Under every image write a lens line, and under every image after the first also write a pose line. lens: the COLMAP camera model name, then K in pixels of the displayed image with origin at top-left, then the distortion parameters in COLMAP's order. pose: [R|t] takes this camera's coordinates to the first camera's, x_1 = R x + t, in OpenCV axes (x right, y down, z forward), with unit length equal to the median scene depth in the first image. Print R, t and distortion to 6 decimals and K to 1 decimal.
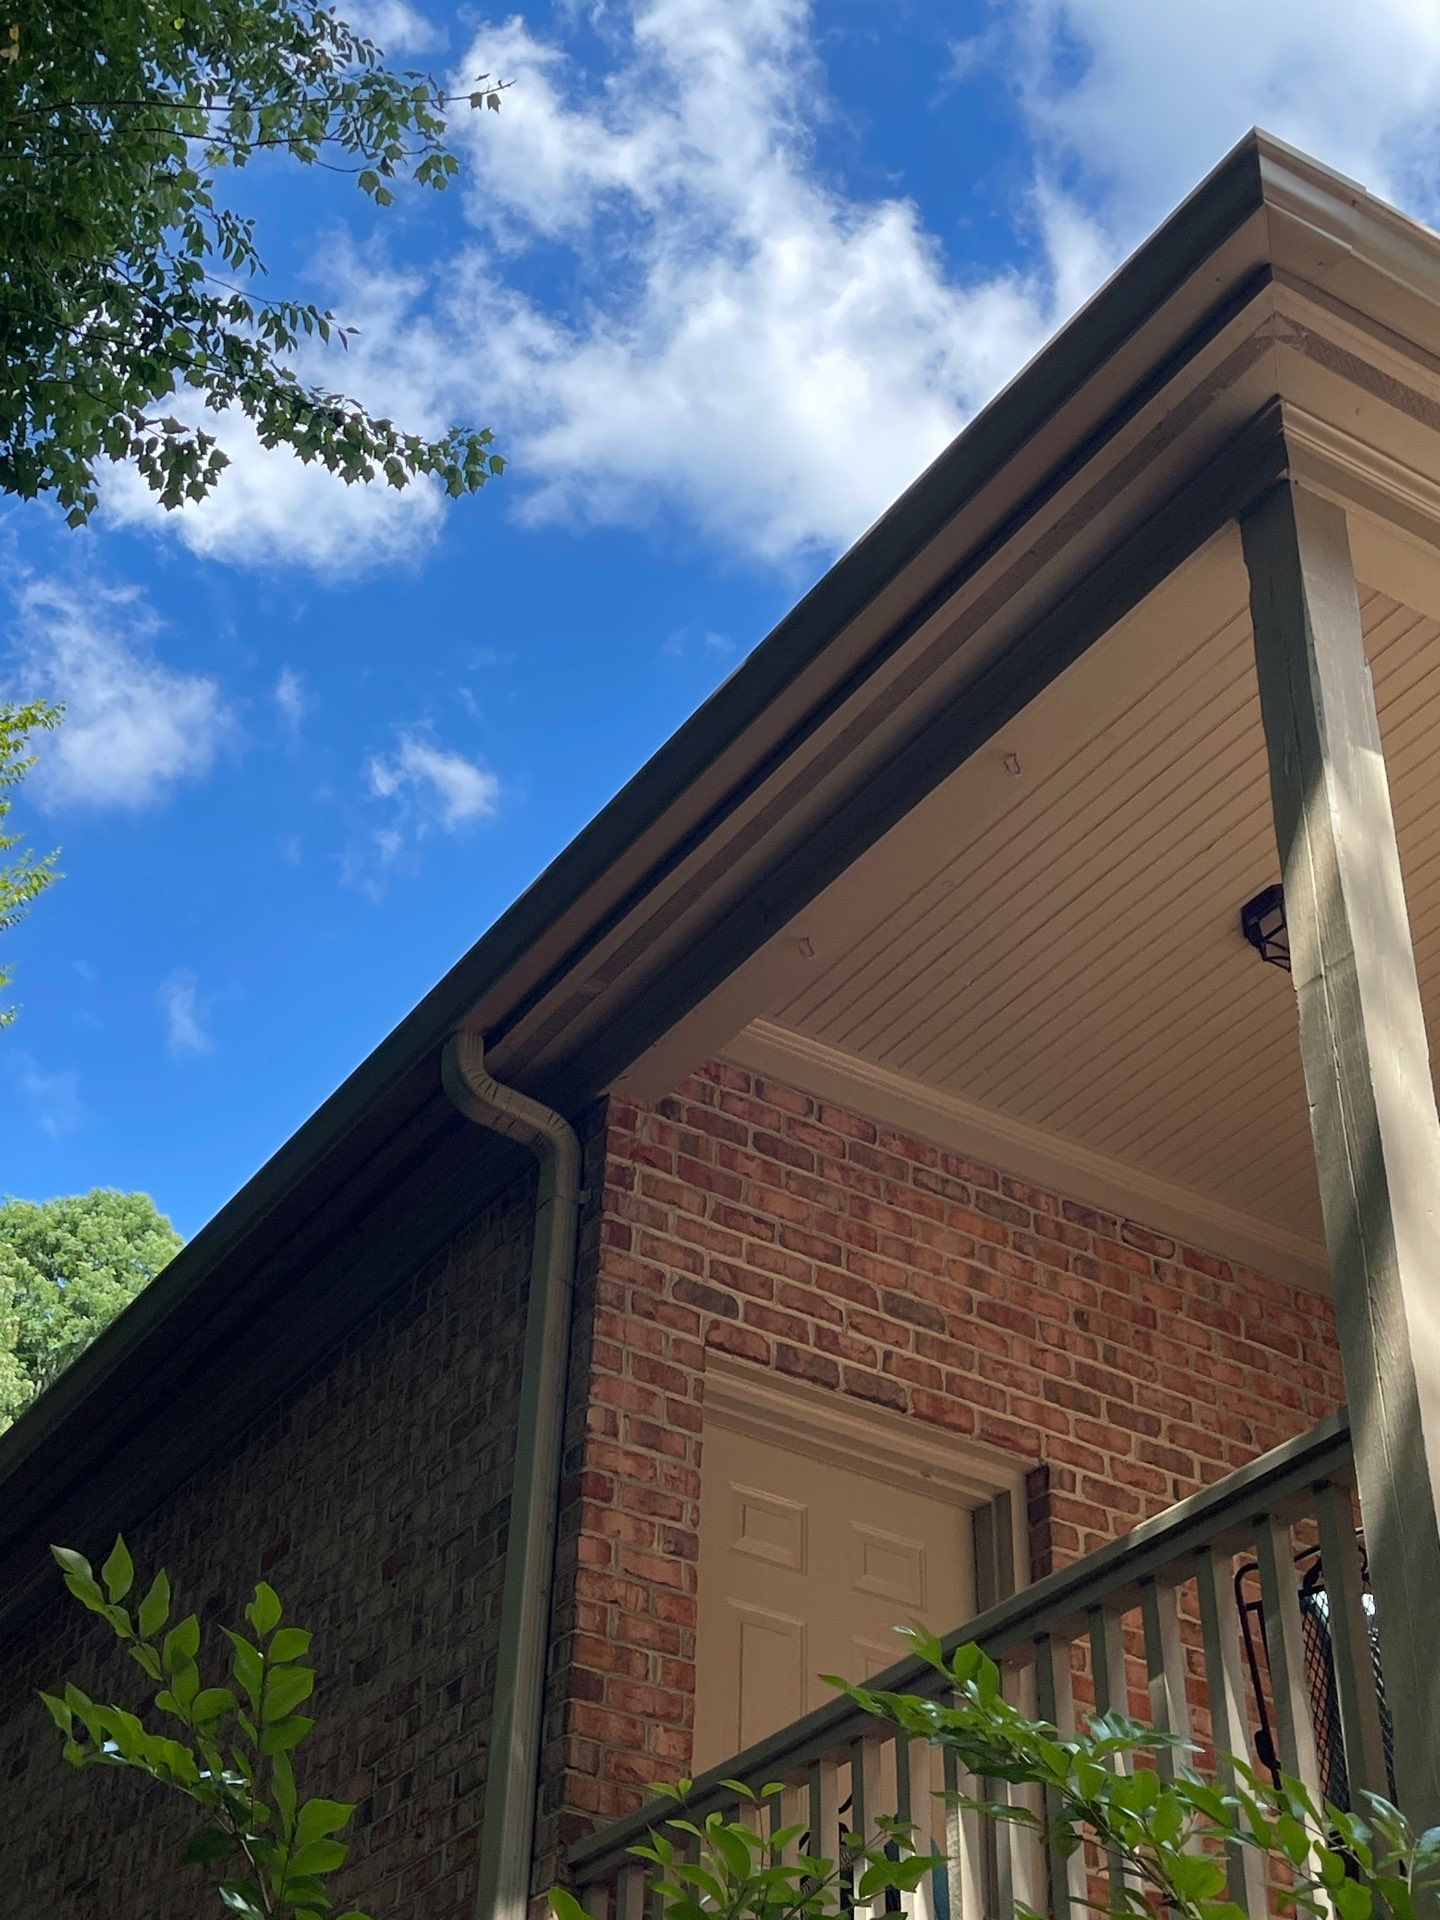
lens RADIAL K [[2896.7, 0, 722.3], [0, 2896.7, 966.4], [0, 0, 1]] dist [0.188607, -0.795584]
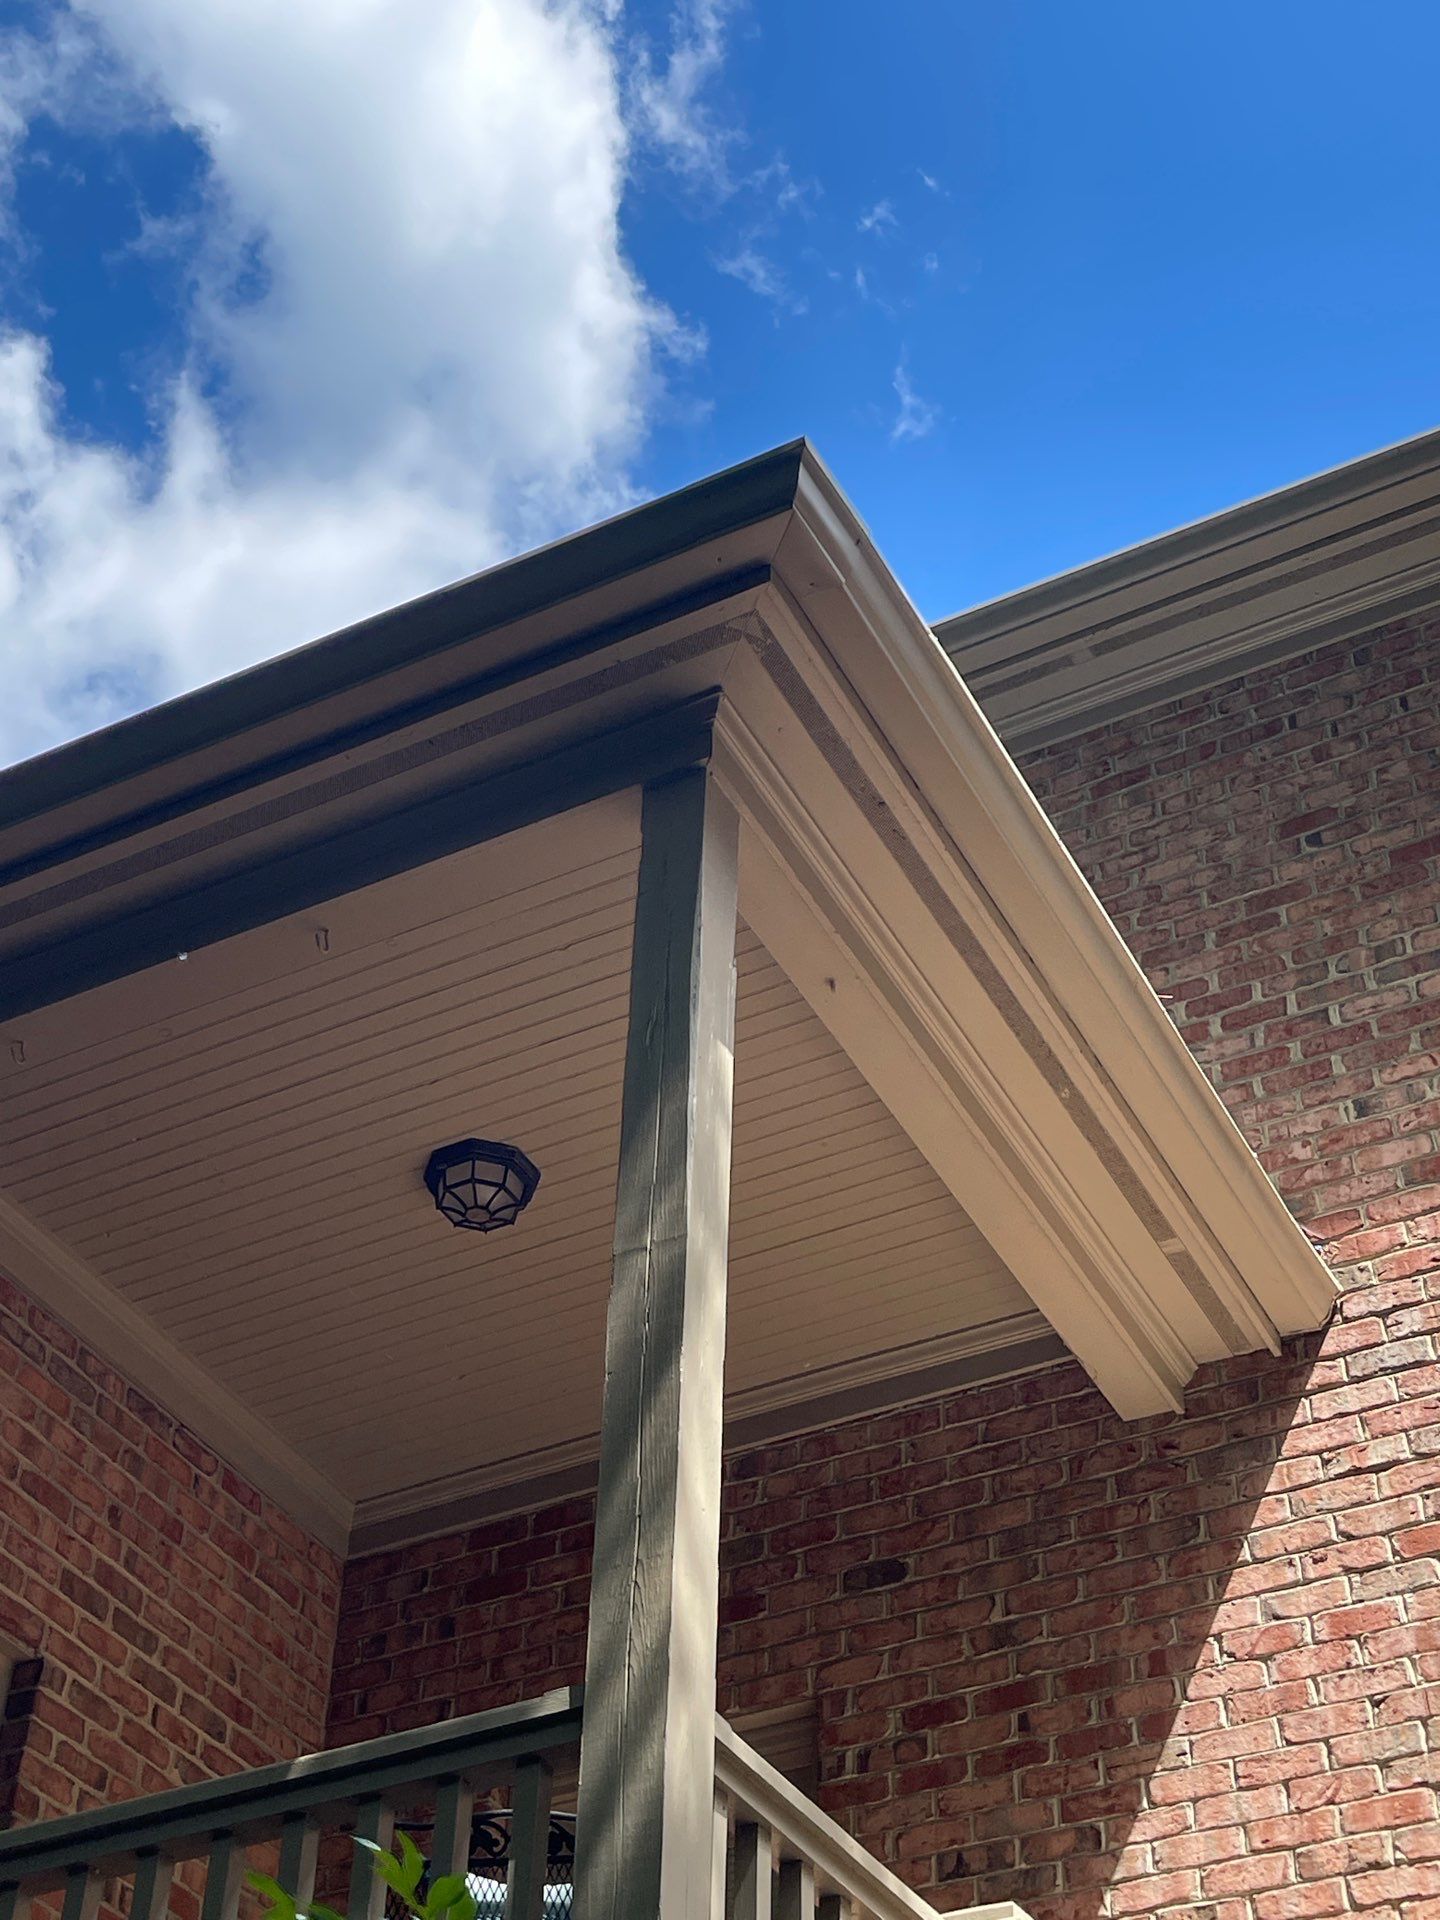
lens RADIAL K [[2896.7, 0, 722.3], [0, 2896.7, 966.4], [0, 0, 1]] dist [0.188607, -0.795584]
pose [[0.874554, 0.324914, 0.359981, -0.104293], [-0.294105, 0.945614, -0.138985, 0.027369], [-0.385561, 0.015677, 0.922549, 0.049113]]
